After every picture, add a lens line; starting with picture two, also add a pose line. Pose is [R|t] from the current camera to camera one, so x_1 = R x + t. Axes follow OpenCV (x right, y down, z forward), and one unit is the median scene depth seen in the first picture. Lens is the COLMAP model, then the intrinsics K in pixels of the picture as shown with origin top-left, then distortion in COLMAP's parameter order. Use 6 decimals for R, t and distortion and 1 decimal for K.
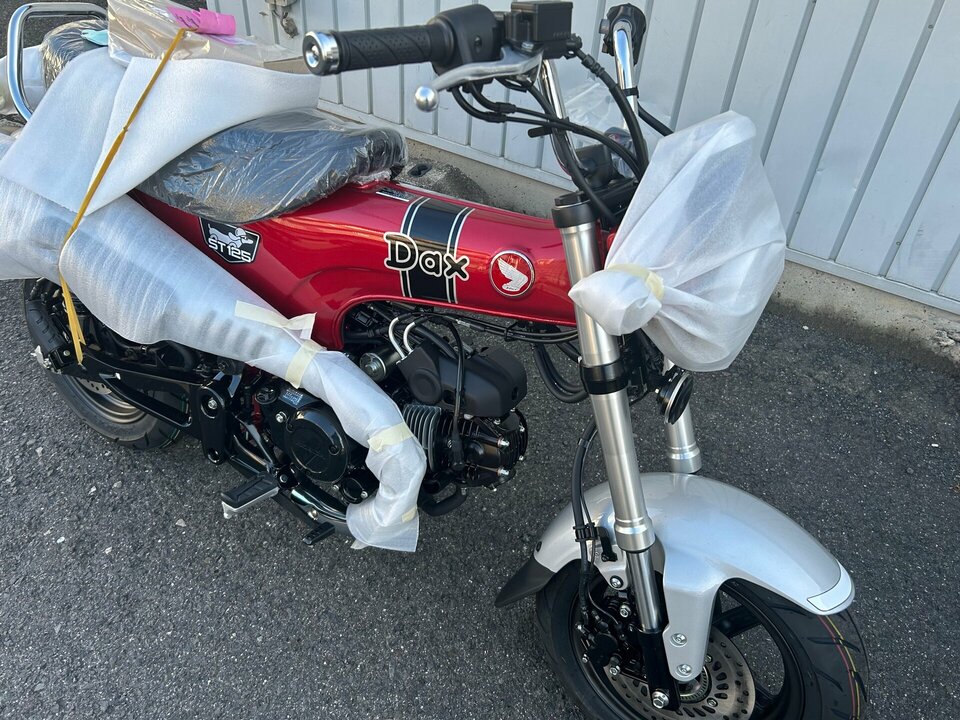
lens RADIAL K [[777.9, 0, 481.1], [0, 777.9, 378.8], [0, 0, 1]] dist [0.004792, -0.007356]
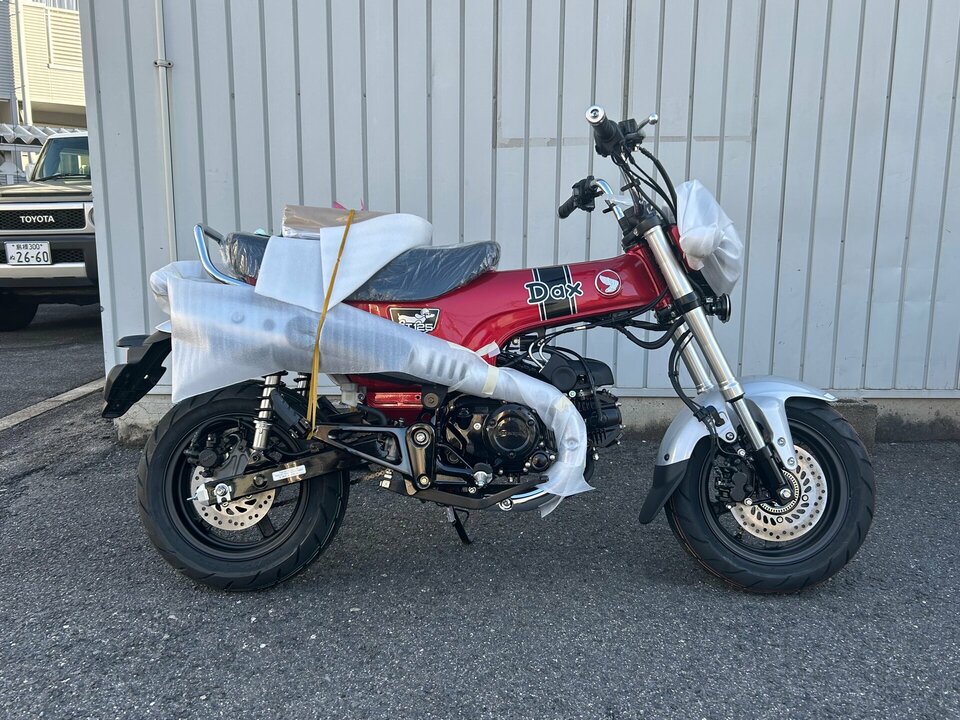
lens RADIAL K [[777.9, 0, 481.1], [0, 777.9, 378.8], [0, 0, 1]] dist [0.004792, -0.007356]
pose [[0.861962, -0.146771, 0.485263, -1.043064], [0.375727, 0.827564, -0.417093, 0.643132], [-0.340369, 0.541845, 0.768475, -0.151482]]
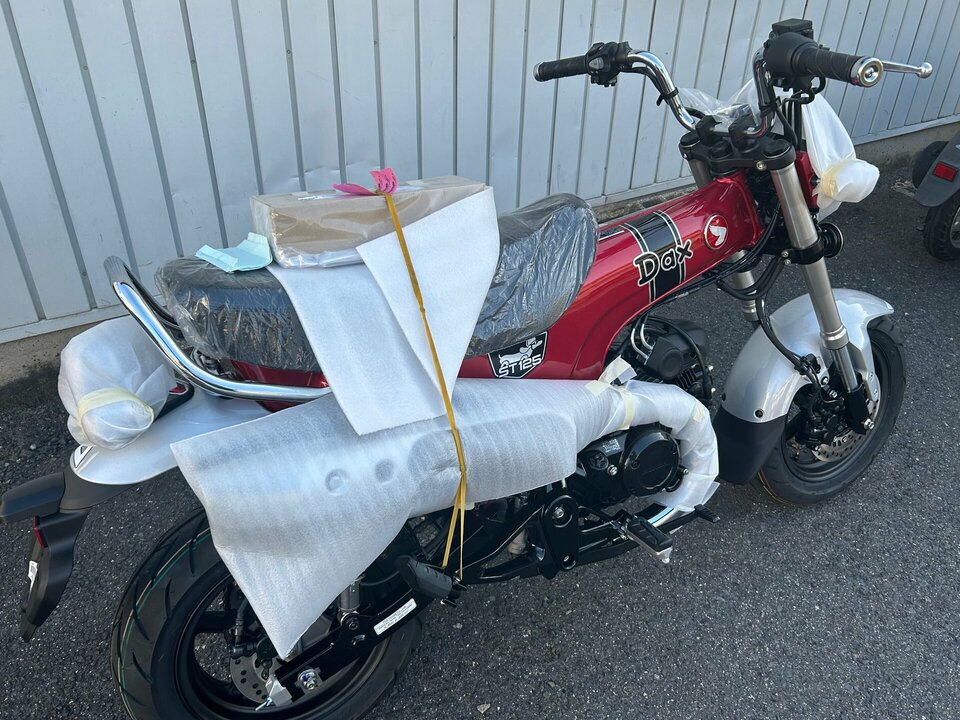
lens RADIAL K [[777.9, 0, 481.1], [0, 777.9, 378.8], [0, 0, 1]] dist [0.004792, -0.007356]
pose [[0.491758, -0.544067, 0.679827, -1.141525], [0.598042, 0.778509, 0.190445, -0.410044], [-0.632866, 0.312912, 0.708213, 0.352756]]
